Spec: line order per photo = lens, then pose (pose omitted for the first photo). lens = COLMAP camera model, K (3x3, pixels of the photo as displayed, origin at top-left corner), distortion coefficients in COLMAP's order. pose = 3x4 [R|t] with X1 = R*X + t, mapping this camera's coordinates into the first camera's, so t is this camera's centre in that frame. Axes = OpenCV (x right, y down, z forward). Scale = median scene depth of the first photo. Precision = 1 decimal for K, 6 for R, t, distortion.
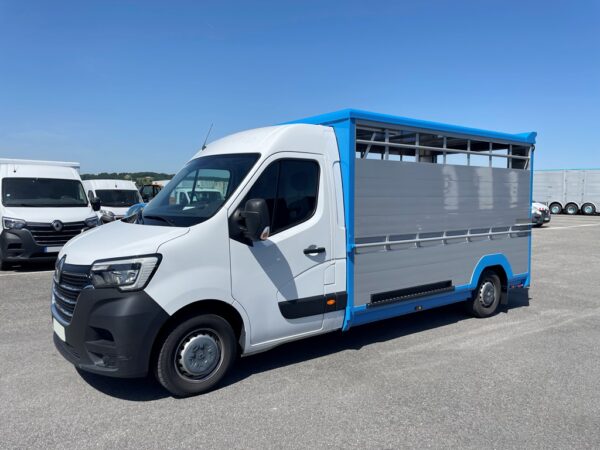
lens RADIAL K [[438.4, 0, 299.5], [0, 438.4, 205.3], [0, 0, 1]] dist [-0.043182, -0.000692]
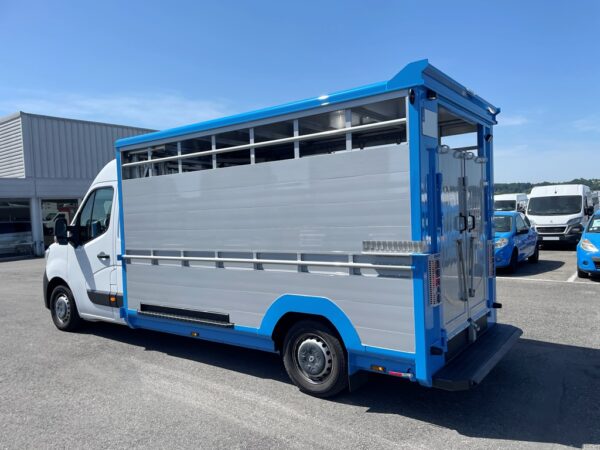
lens RADIAL K [[454.6, 0, 300.0], [0, 454.6, 225.0], [0, 0, 1]] dist [0.001366, -0.002386]
pose [[0.330481, 0.006835, -0.943788, 1.367095], [0.018008, 0.999746, 0.013545, 0.000875], [0.943641, -0.021472, 0.330274, 1.001141]]
